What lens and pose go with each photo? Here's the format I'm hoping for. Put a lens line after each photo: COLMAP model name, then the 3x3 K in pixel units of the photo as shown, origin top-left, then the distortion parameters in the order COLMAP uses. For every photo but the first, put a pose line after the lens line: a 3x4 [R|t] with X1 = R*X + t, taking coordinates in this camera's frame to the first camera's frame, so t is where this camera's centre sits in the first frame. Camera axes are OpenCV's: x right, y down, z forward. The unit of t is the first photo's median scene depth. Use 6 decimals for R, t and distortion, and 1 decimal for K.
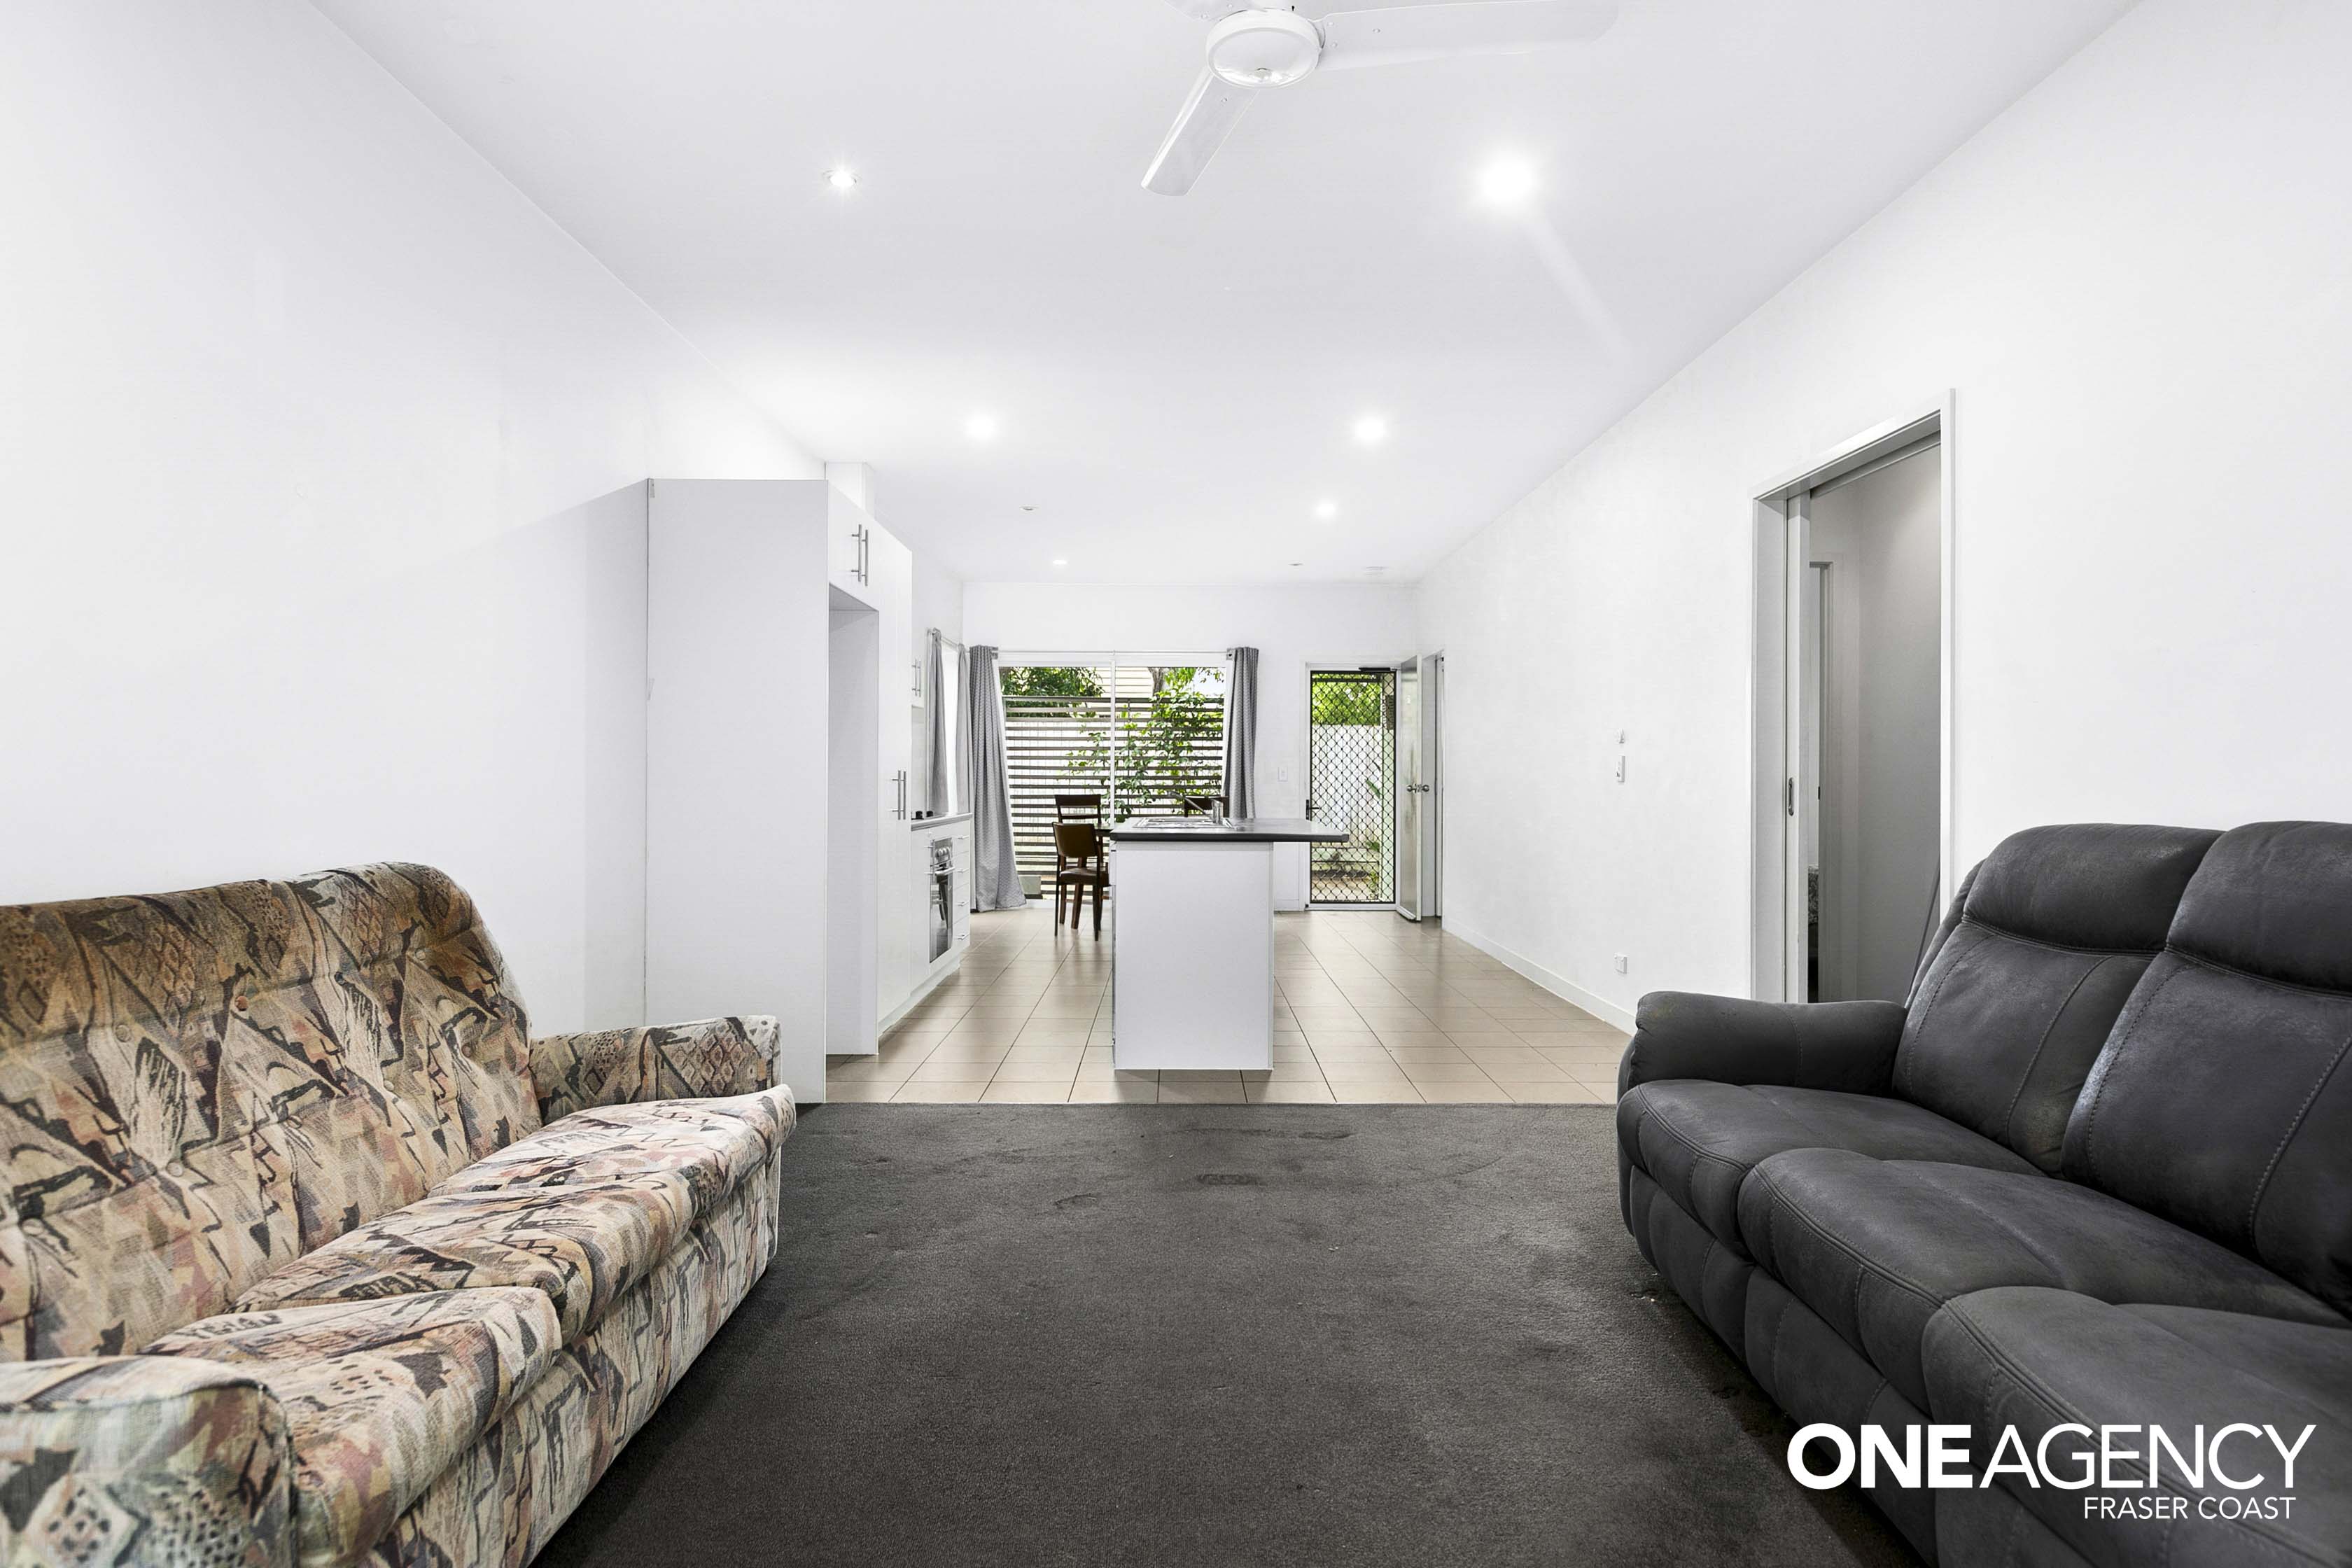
lens RADIAL K [[1308.5, 0, 1176.0], [0, 1308.5, 784.0], [0, 0, 1]] dist [0.000501, 0.000382]
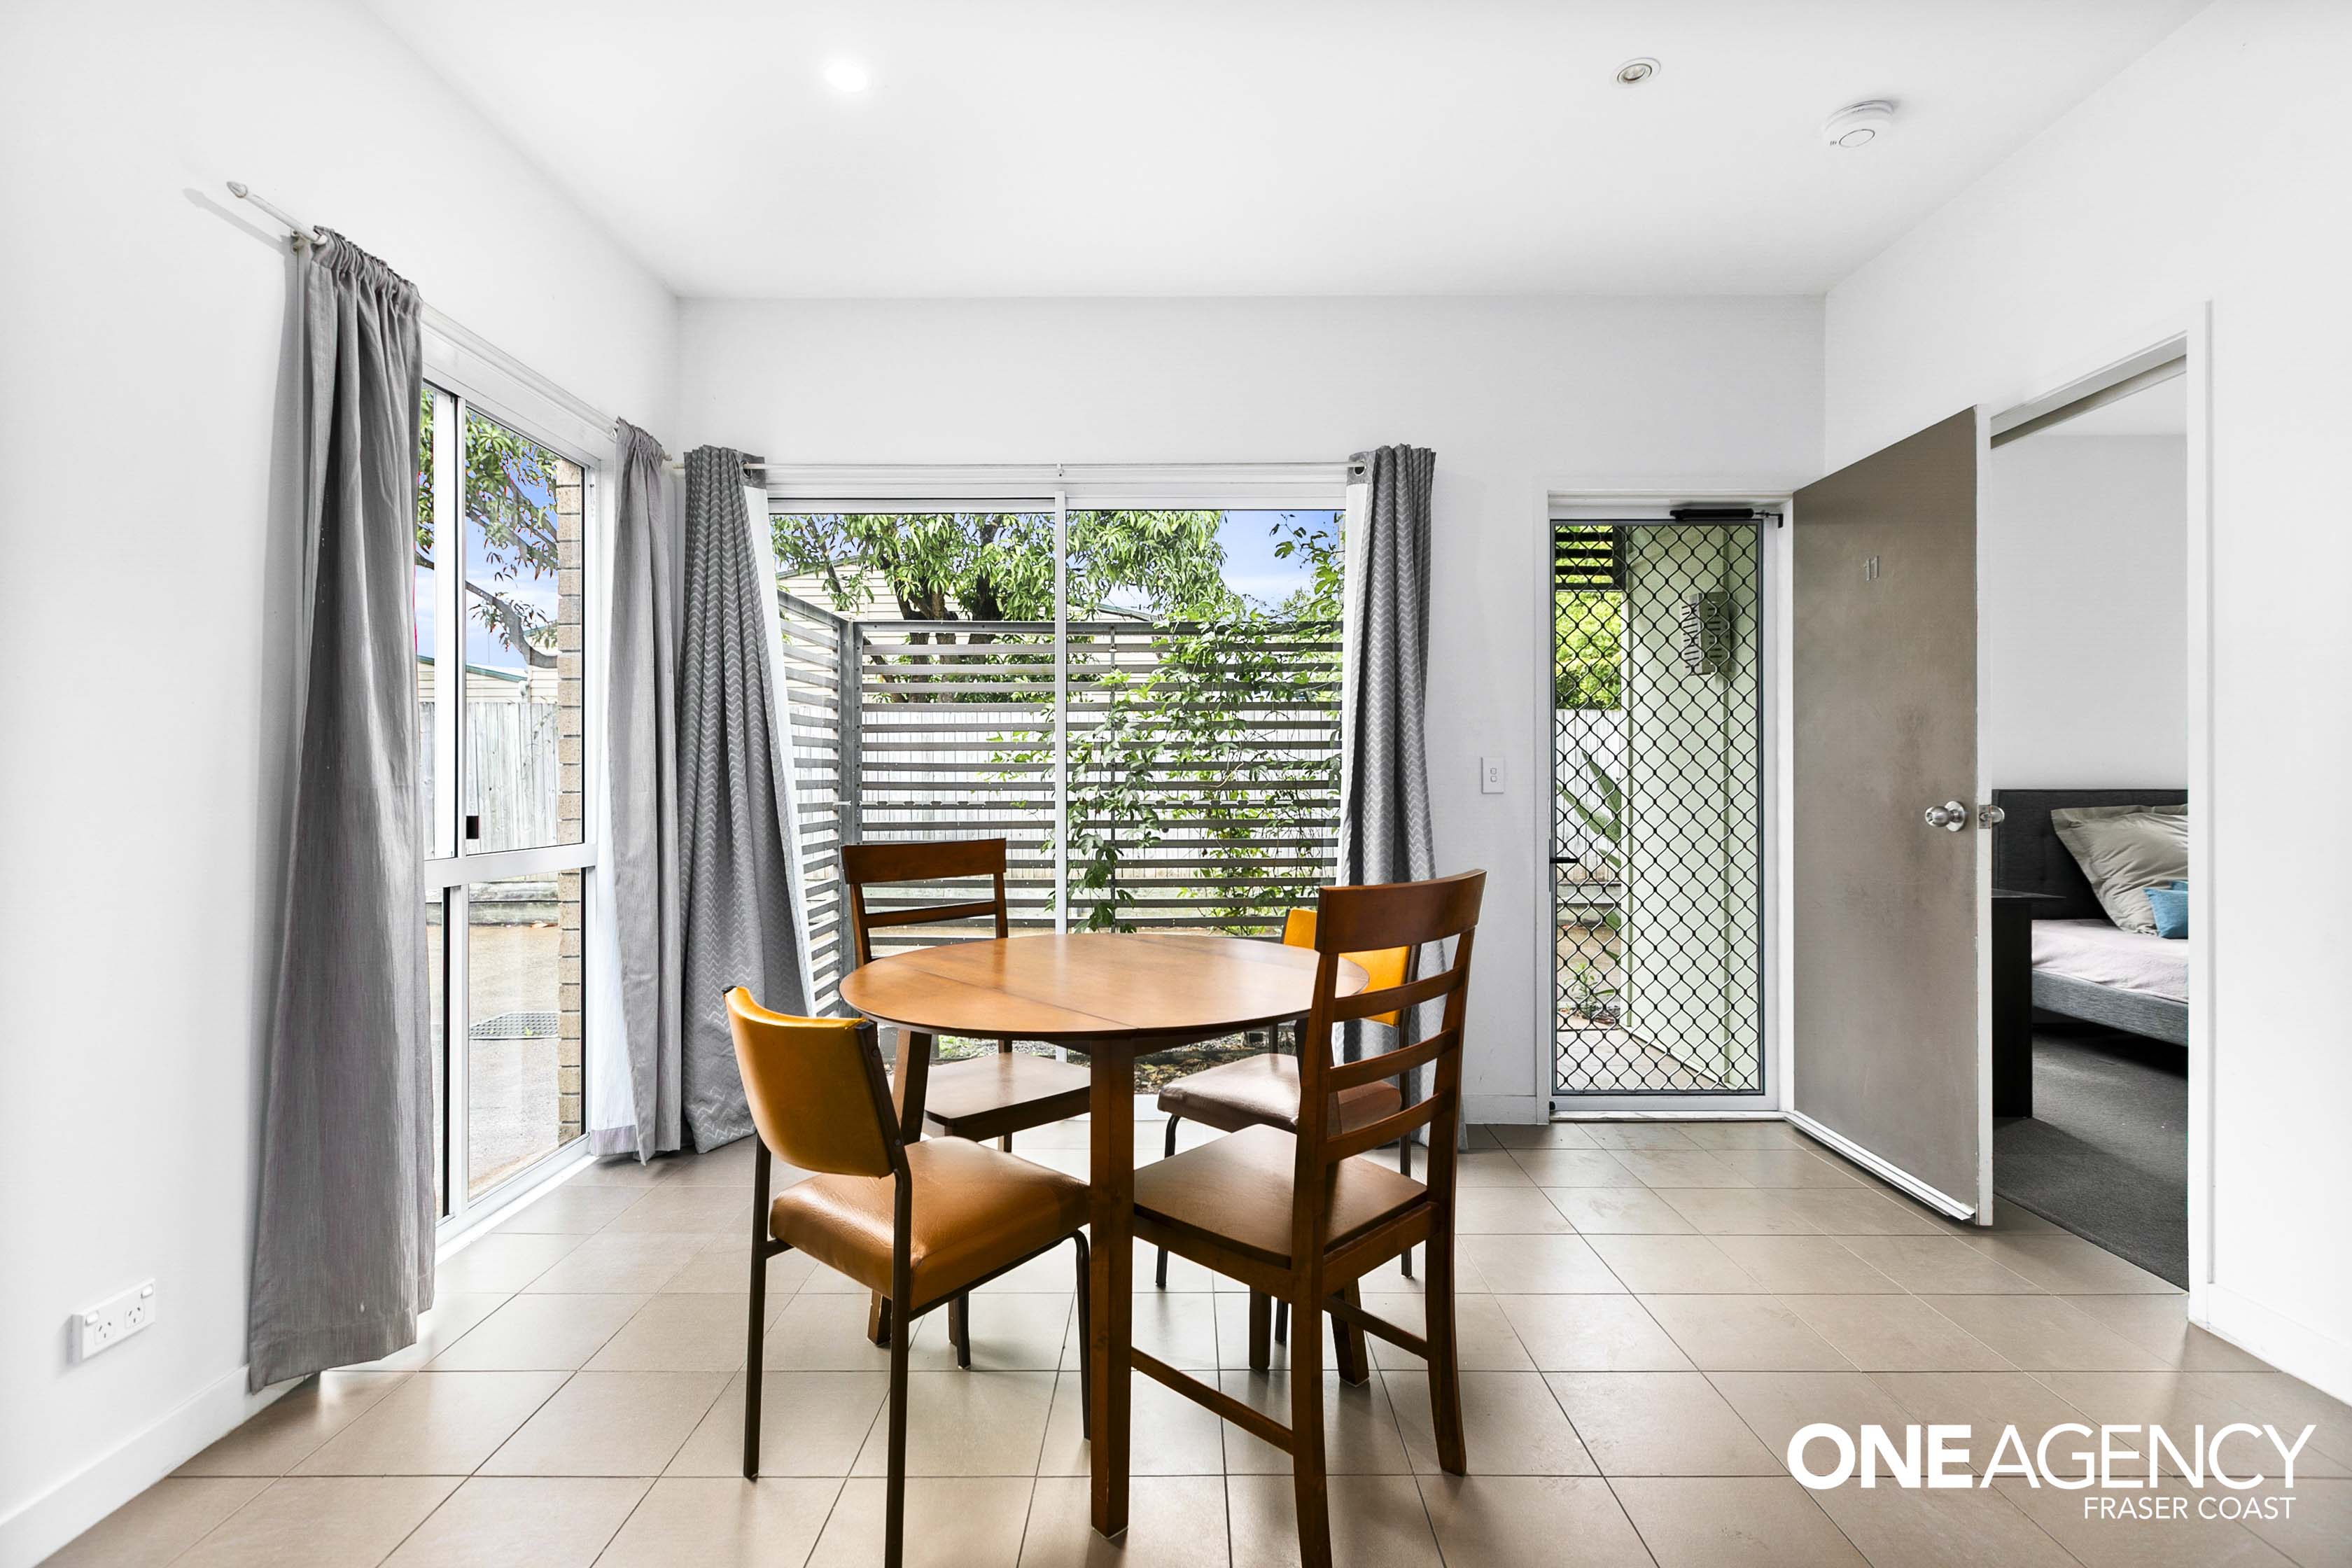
lens RADIAL K [[1062.3, 0, 1178.2], [0, 1062.3, 778.7], [0, 0, 1]] dist [0.001418, -0.000176]
pose [[0.999959, -0.007065, -0.005723, -0.009660], [0.007020, 0.999945, -0.007822, -0.004399], [0.005778, 0.007782, 0.999953, 0.608757]]
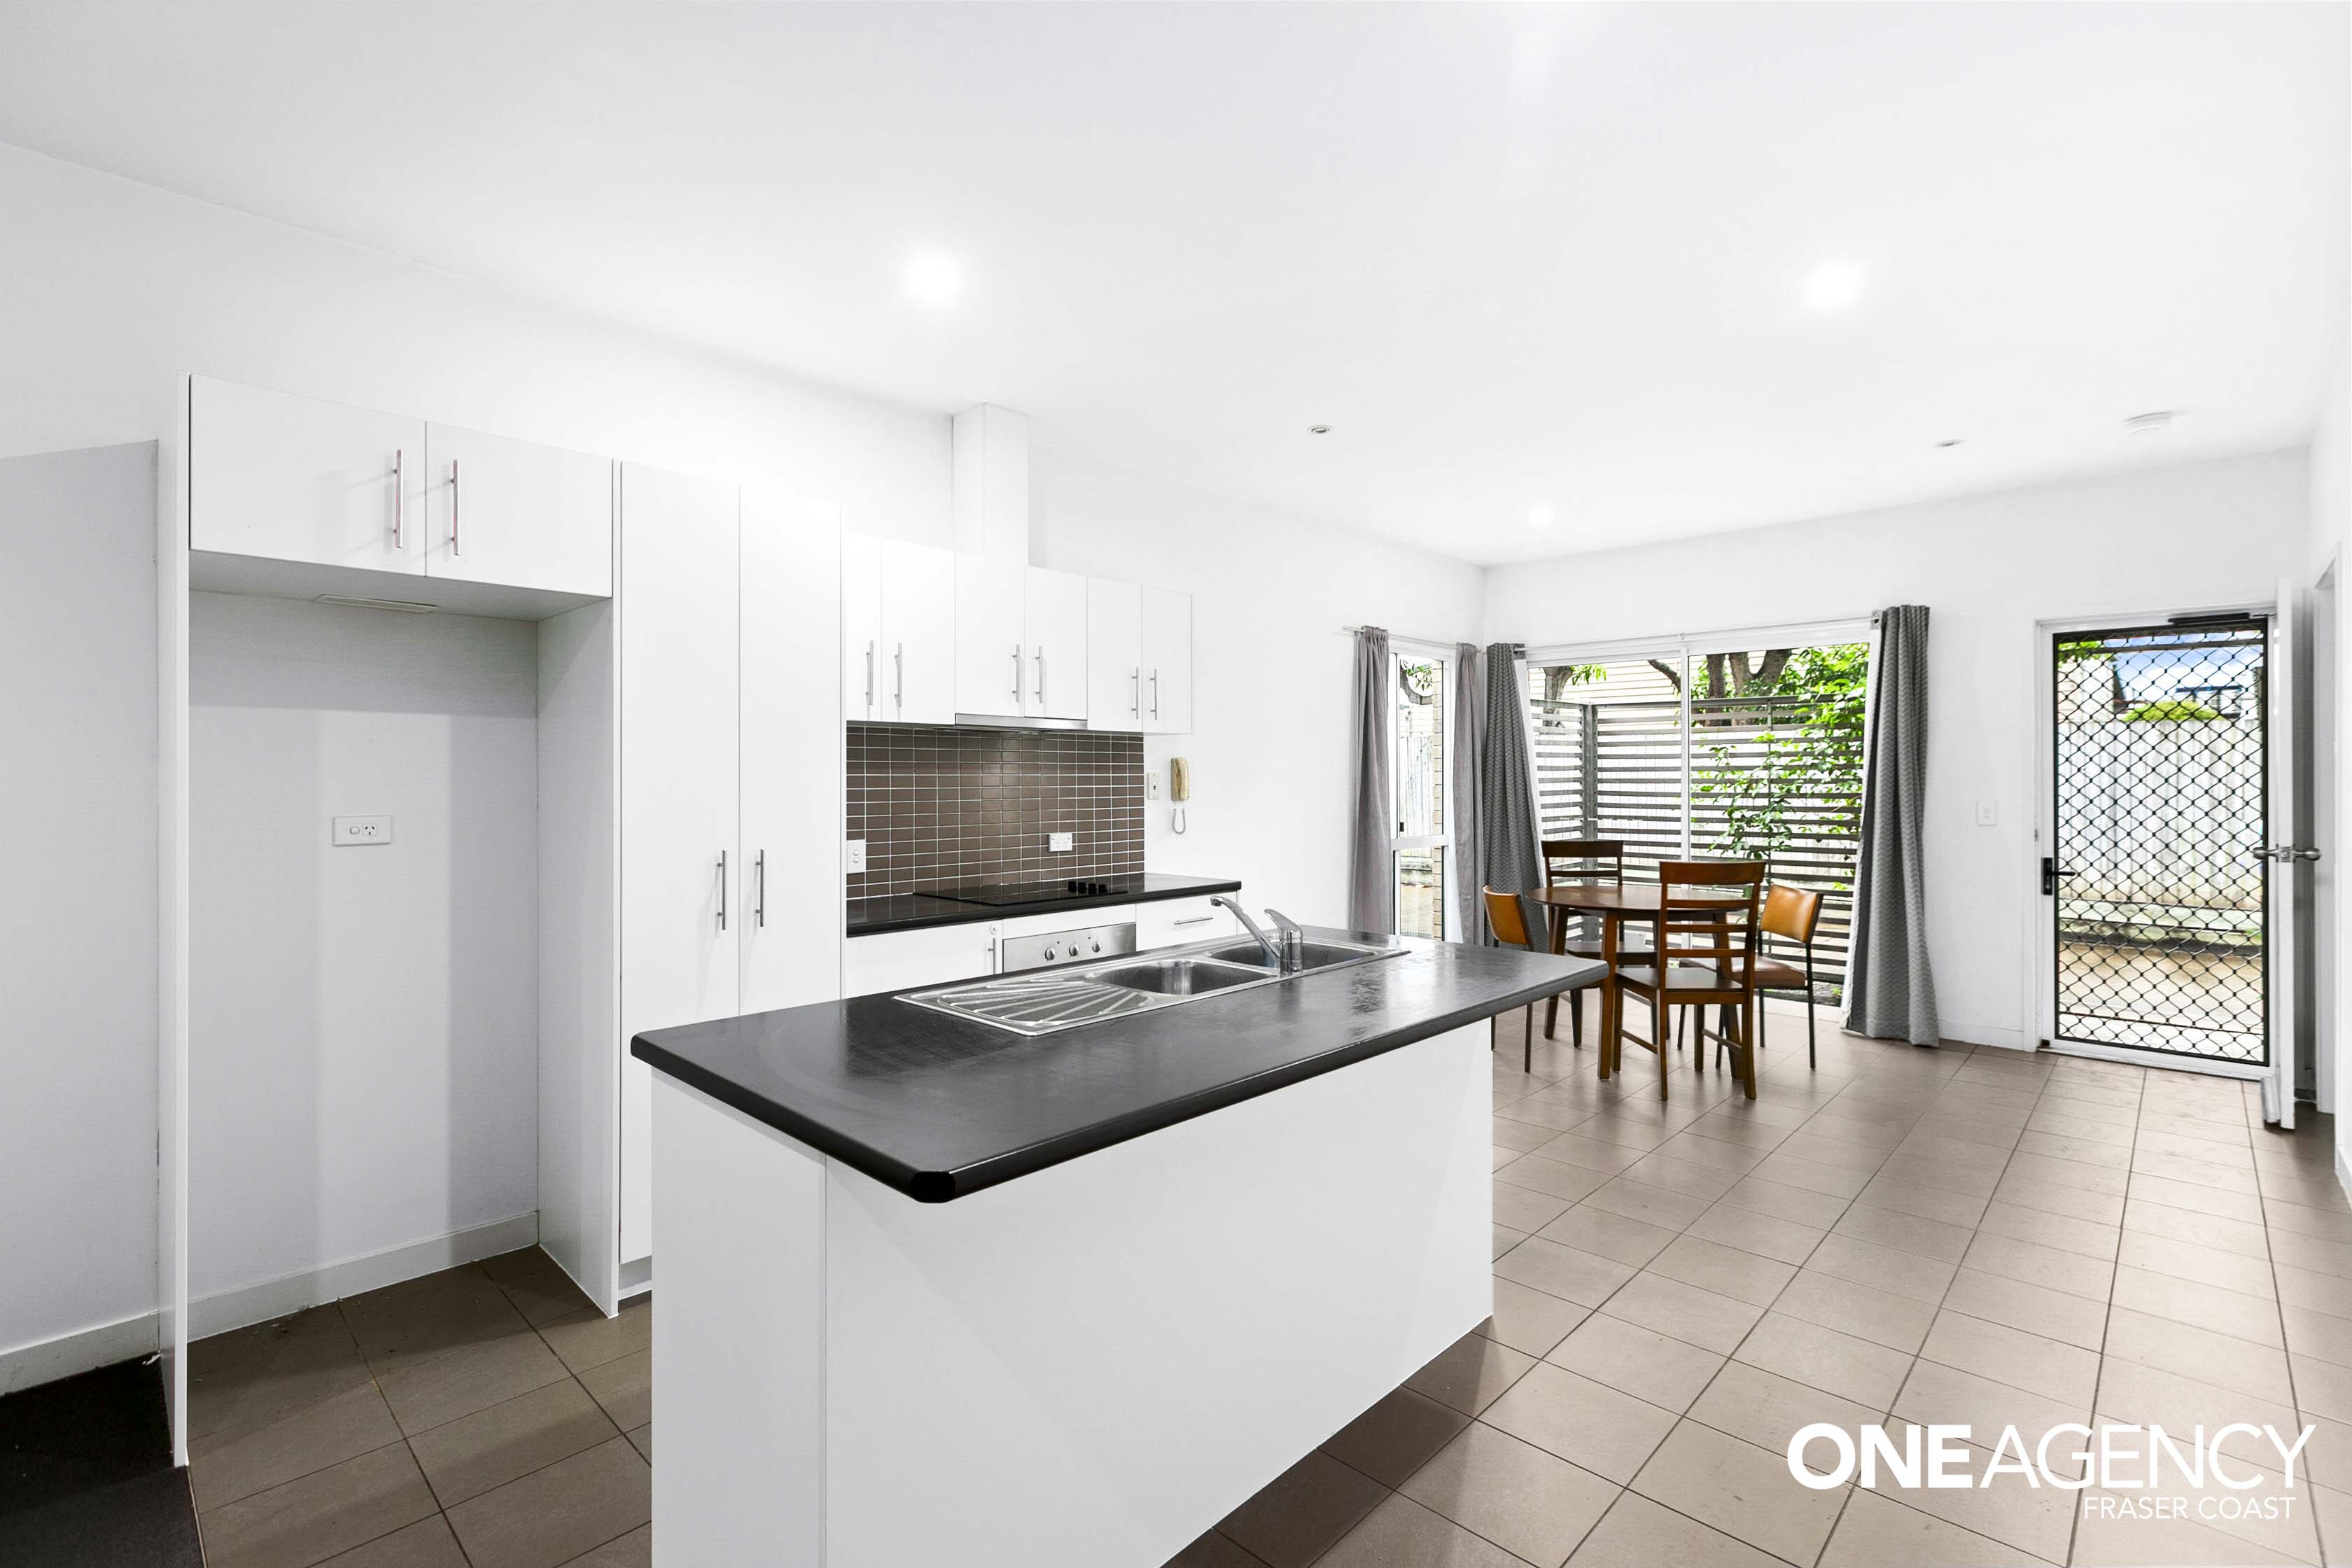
lens RADIAL K [[1062.3, 0, 1178.2], [0, 1062.3, 778.7], [0, 0, 1]] dist [0.001418, -0.000176]
pose [[0.720414, -0.003770, -0.693534, 0.135659], [0.001338, 0.999991, -0.004046, -0.019533], [0.693543, 0.001986, 0.720413, 0.360383]]
